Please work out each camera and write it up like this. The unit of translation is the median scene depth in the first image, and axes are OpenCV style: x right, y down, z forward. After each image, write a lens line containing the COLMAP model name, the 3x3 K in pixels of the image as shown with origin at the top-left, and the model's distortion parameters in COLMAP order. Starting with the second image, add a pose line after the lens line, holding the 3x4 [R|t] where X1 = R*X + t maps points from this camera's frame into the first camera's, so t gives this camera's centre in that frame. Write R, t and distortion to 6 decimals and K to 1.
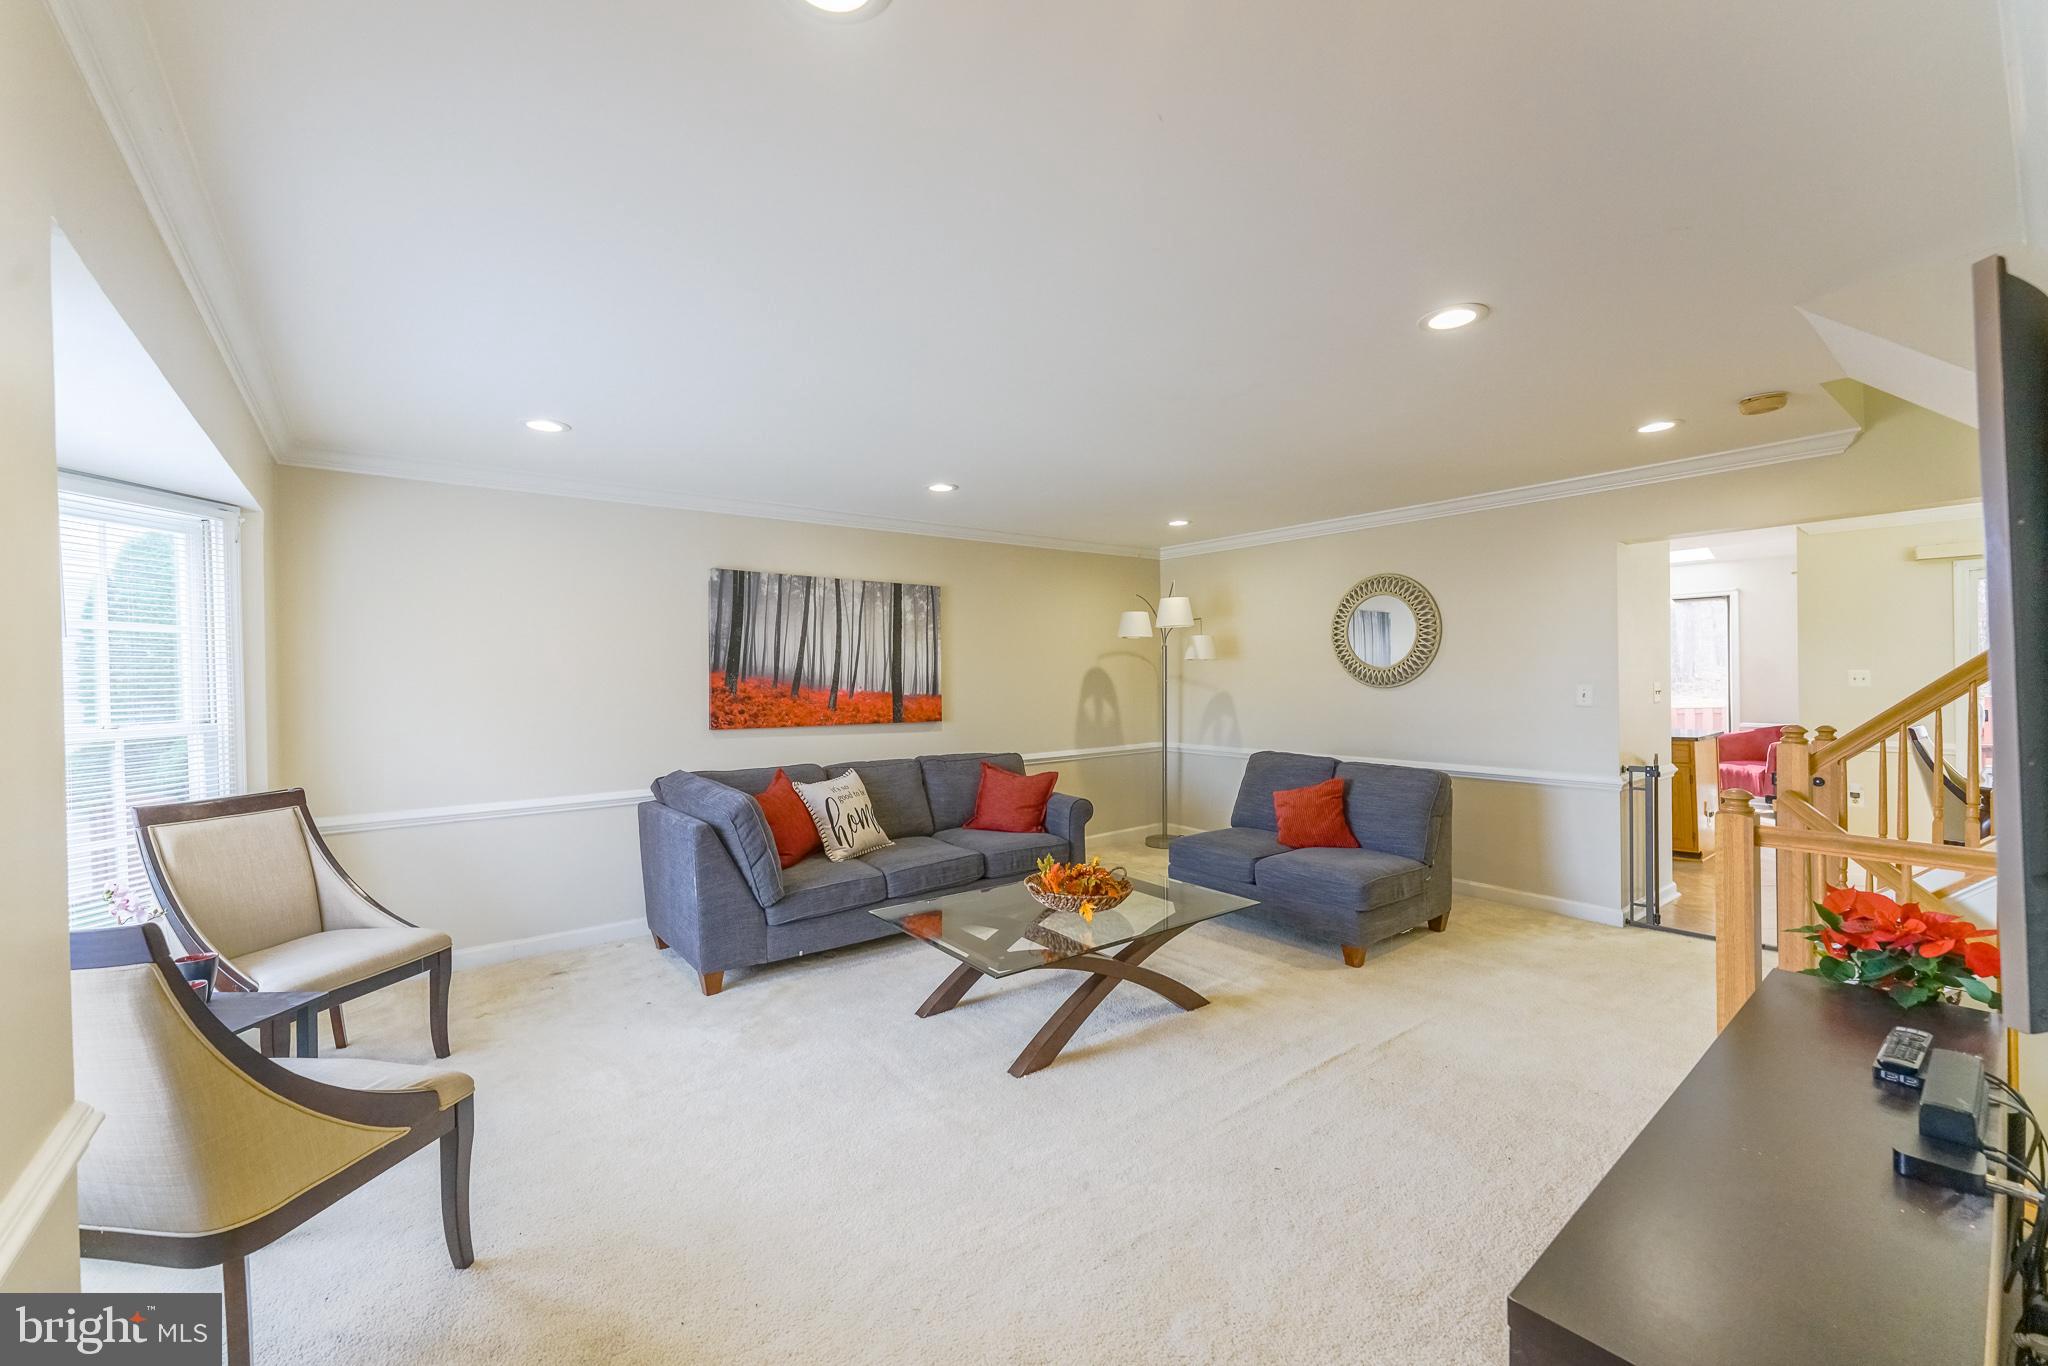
lens RADIAL K [[825.0, 0, 1026.2], [0, 825.0, 681.5], [0, 0, 1]] dist [0.003539, 0.000033]
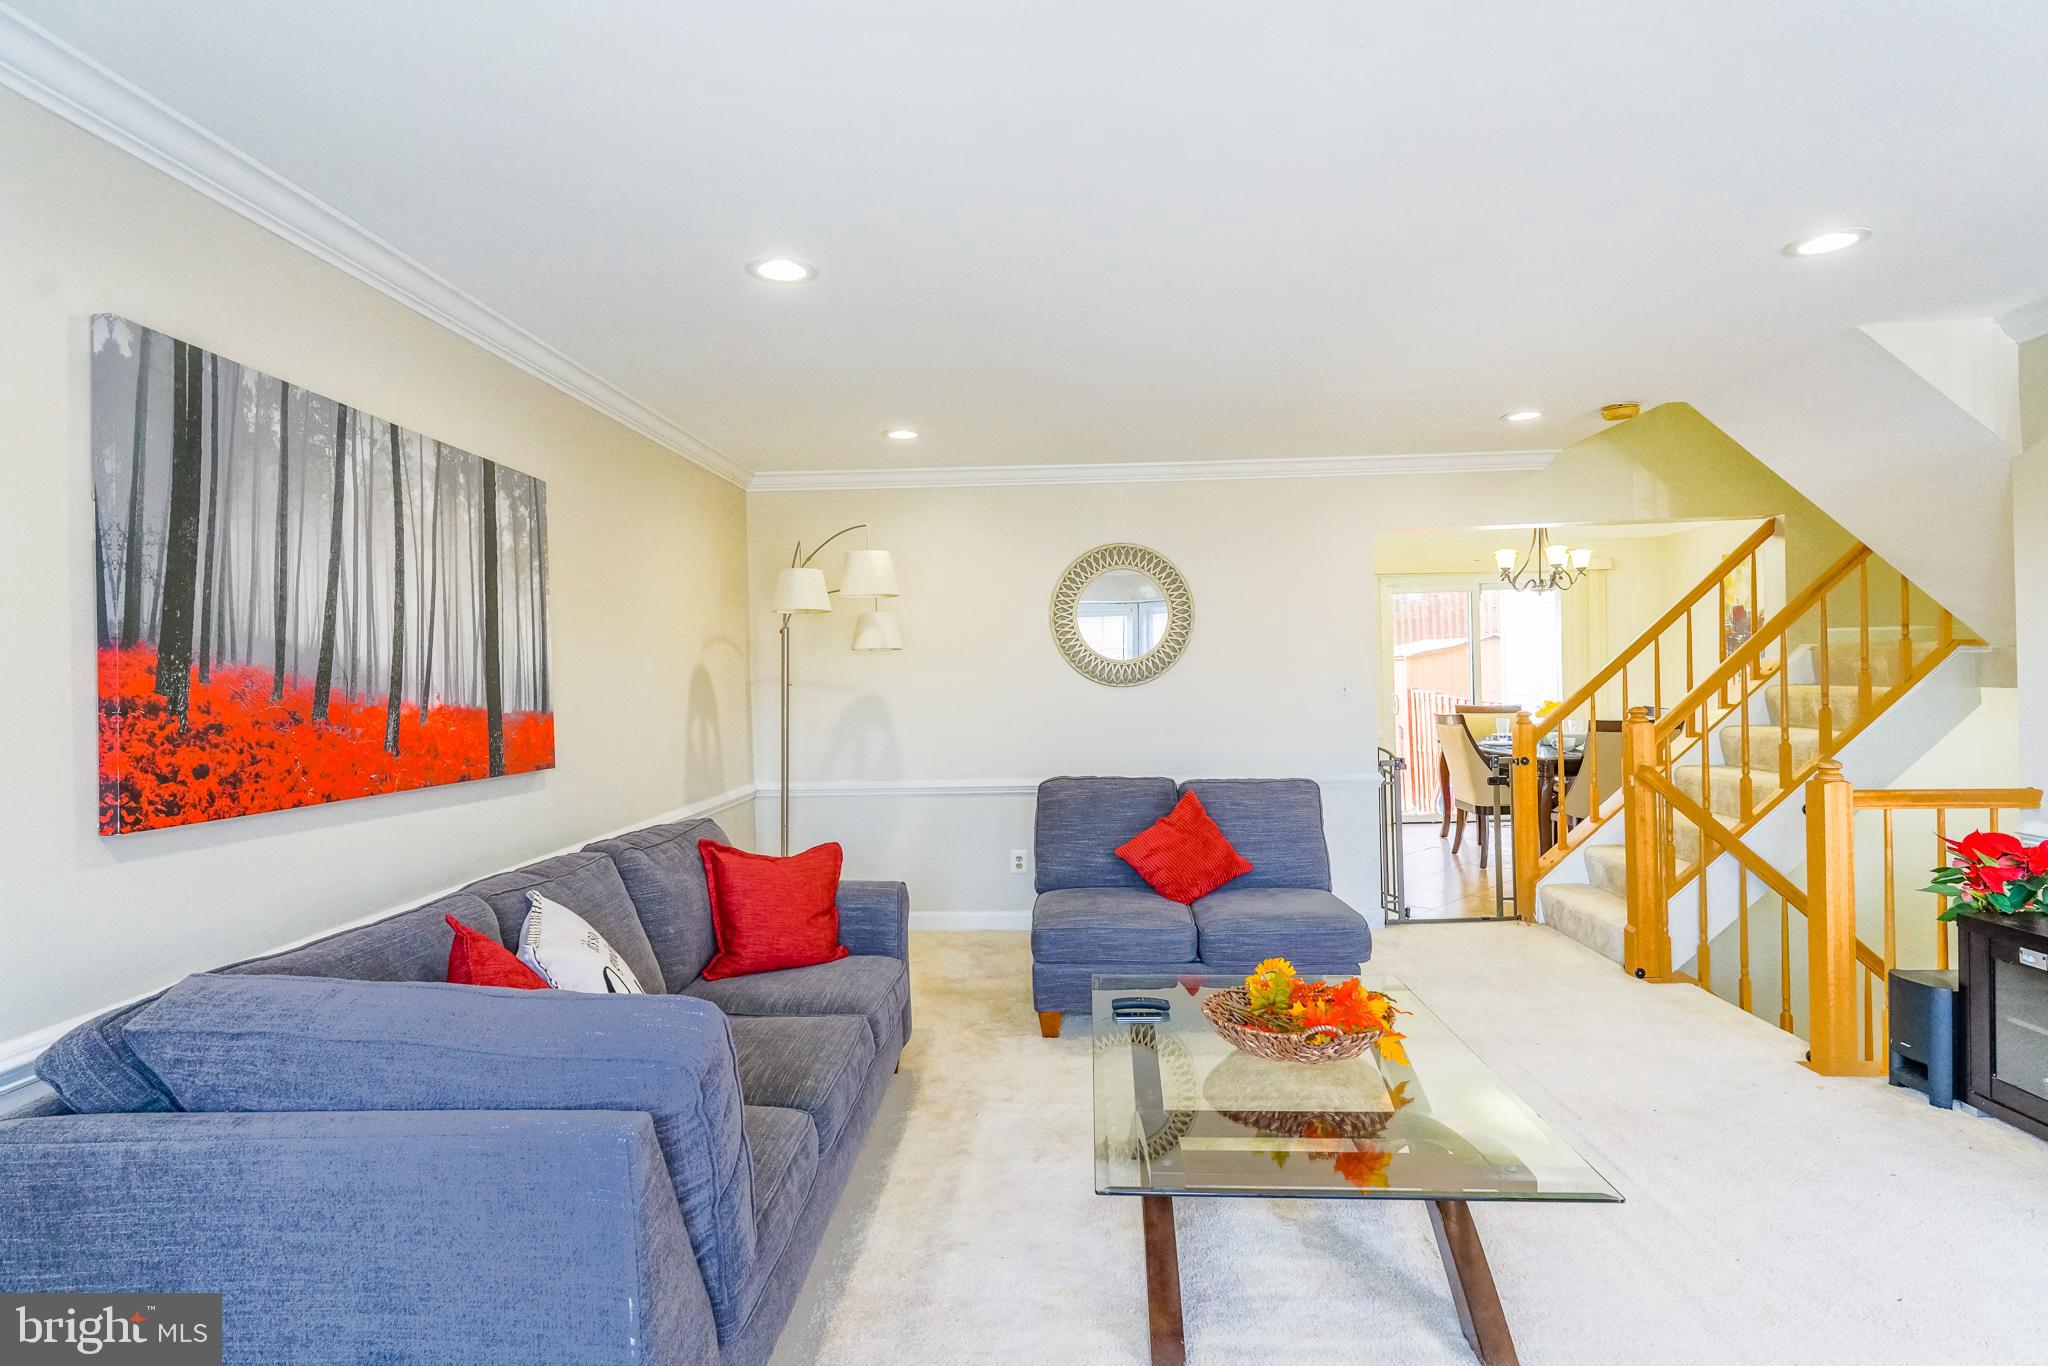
lens RADIAL K [[1057.8, 0, 1020.1], [0, 1057.8, 680.3], [0, 0, 1]] dist [-0.002784, -0.000510]
pose [[0.648145, -0.004114, 0.761506, -0.423626], [0.017709, 0.999796, -0.009671, 0.009398], [-0.761311, 0.019753, 0.648086, 0.441158]]
